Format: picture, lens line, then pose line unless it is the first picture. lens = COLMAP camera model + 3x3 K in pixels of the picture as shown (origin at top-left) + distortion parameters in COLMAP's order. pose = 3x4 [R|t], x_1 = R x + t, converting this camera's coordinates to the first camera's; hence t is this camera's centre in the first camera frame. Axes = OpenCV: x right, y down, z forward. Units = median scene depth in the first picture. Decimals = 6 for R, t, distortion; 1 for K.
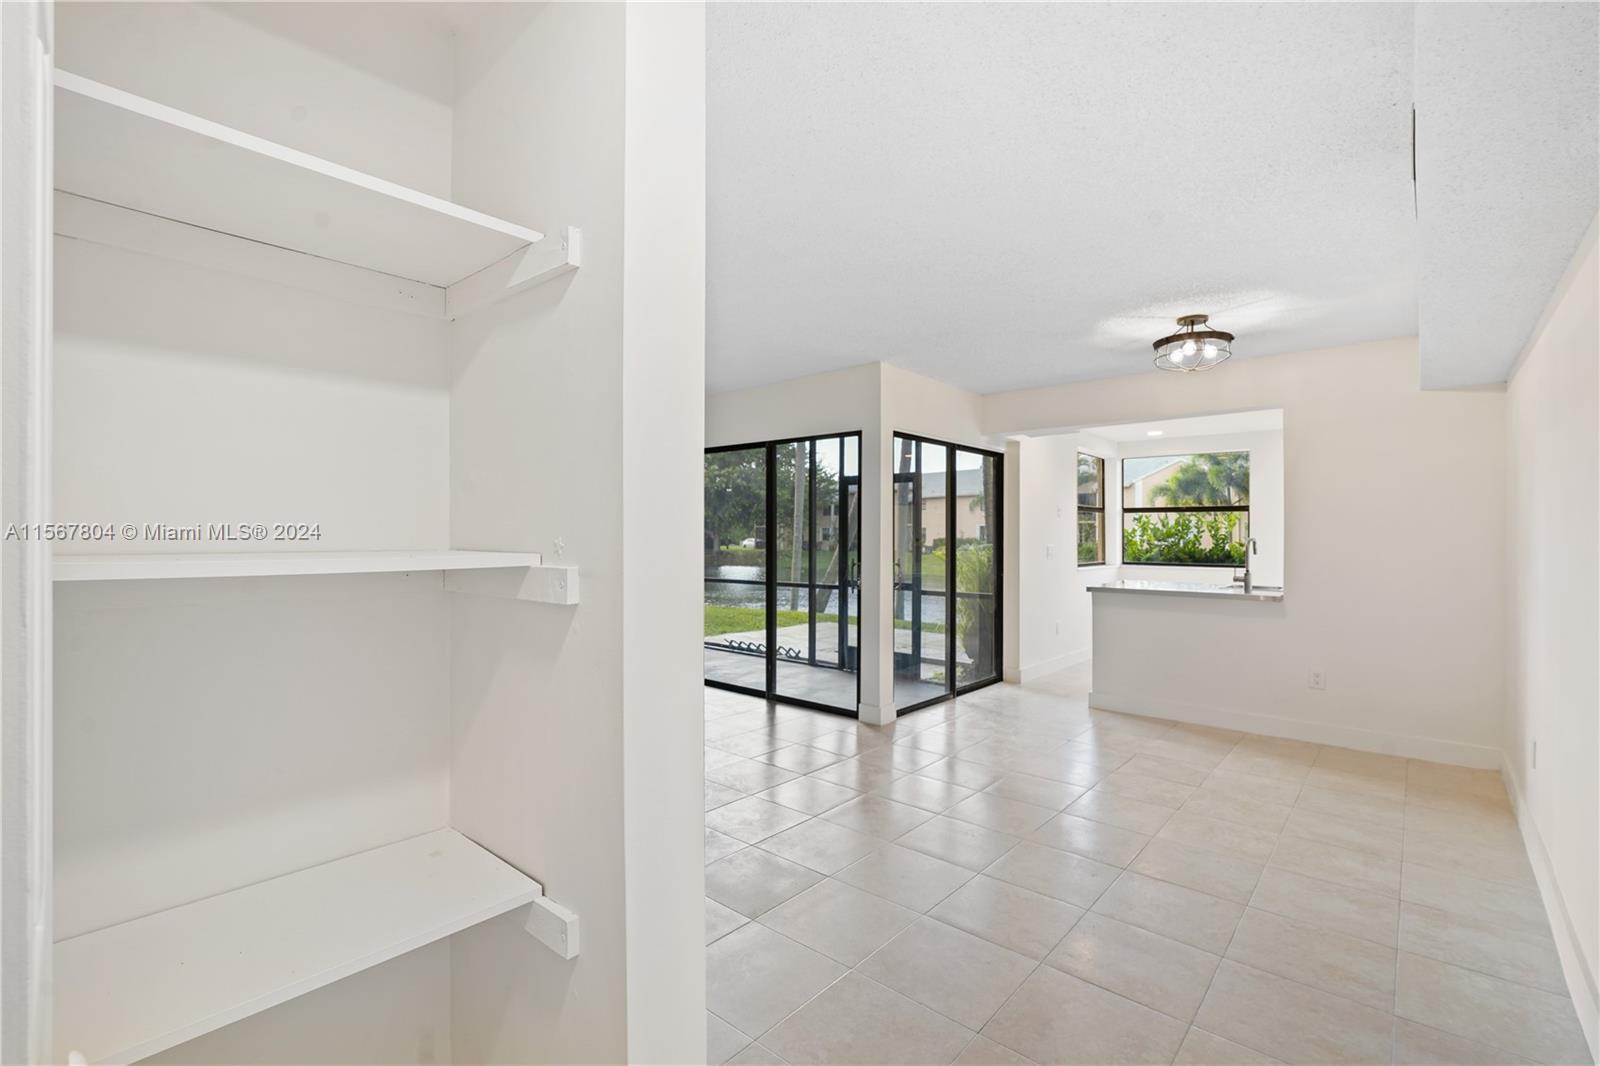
lens RADIAL K [[722.1, 0, 797.1], [0, 722.1, 534.6], [0, 0, 1]] dist [-0.008359, 0.000594]
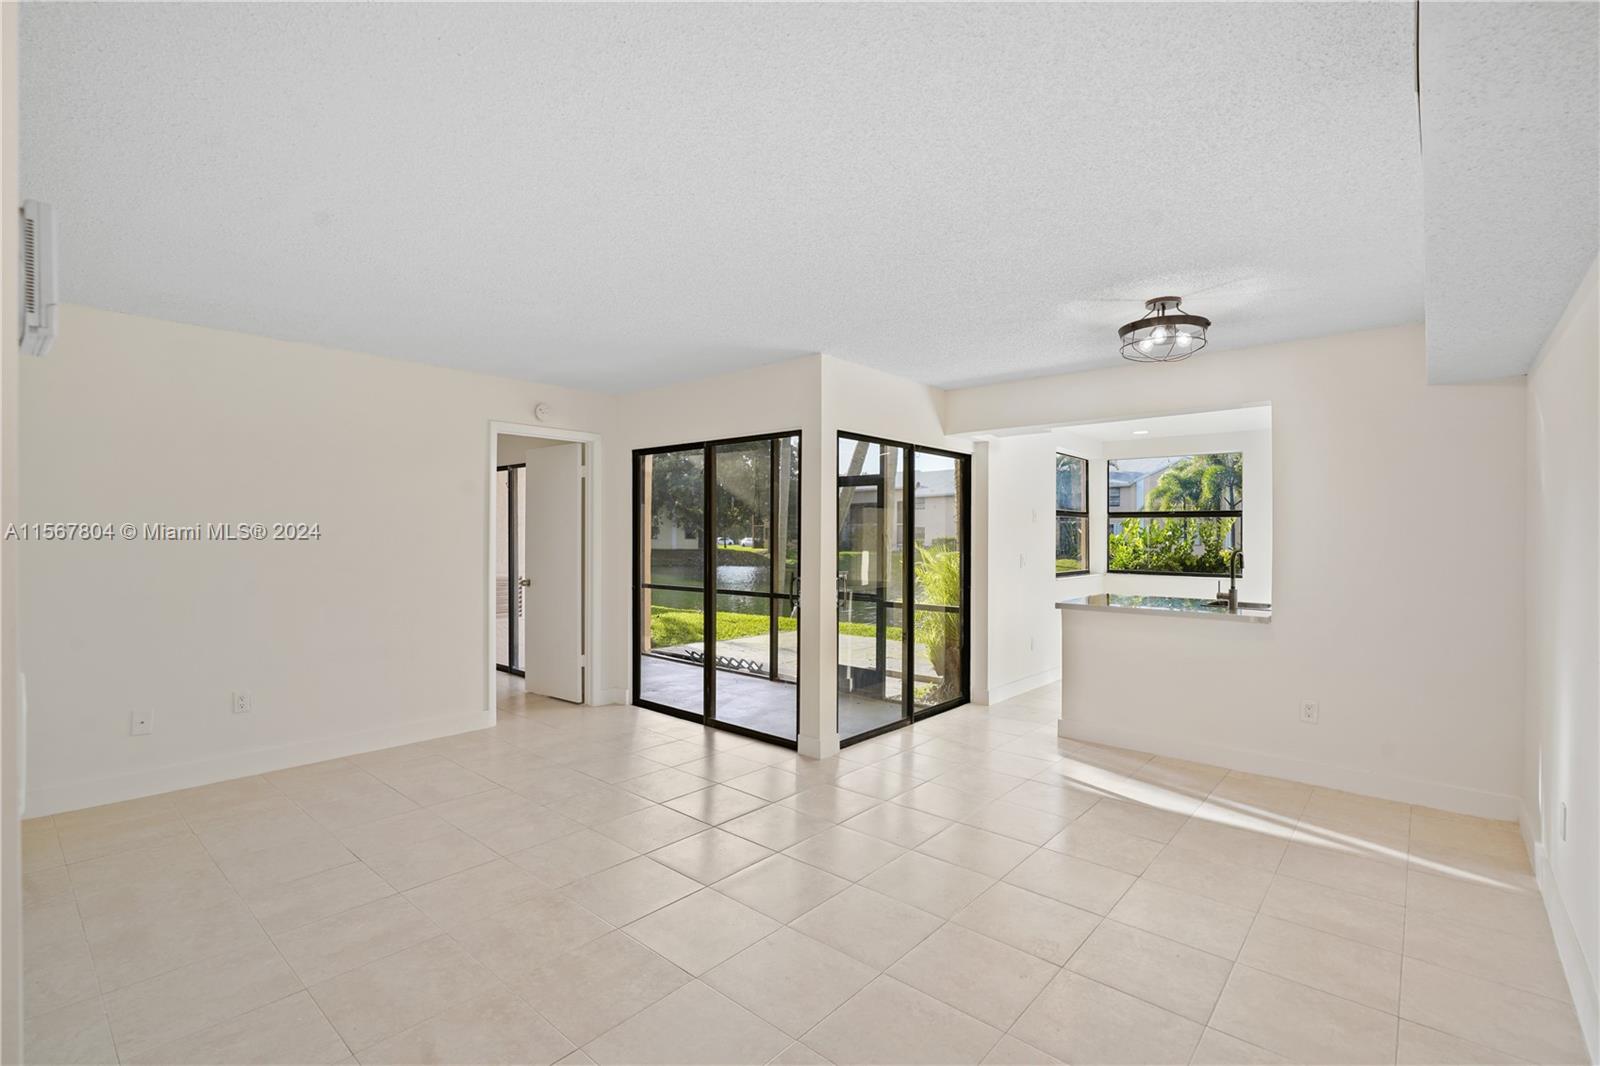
lens RADIAL K [[722.1, 0, 797.2], [0, 722.1, 532.8], [0, 0, 1]] dist [-0.008359, 0.000594]
pose [[0.999982, 0.001851, -0.005643, 0.077323], [-0.001850, 0.999998, 0.000221, -0.013904], [0.005644, -0.000210, 0.999984, 0.088238]]
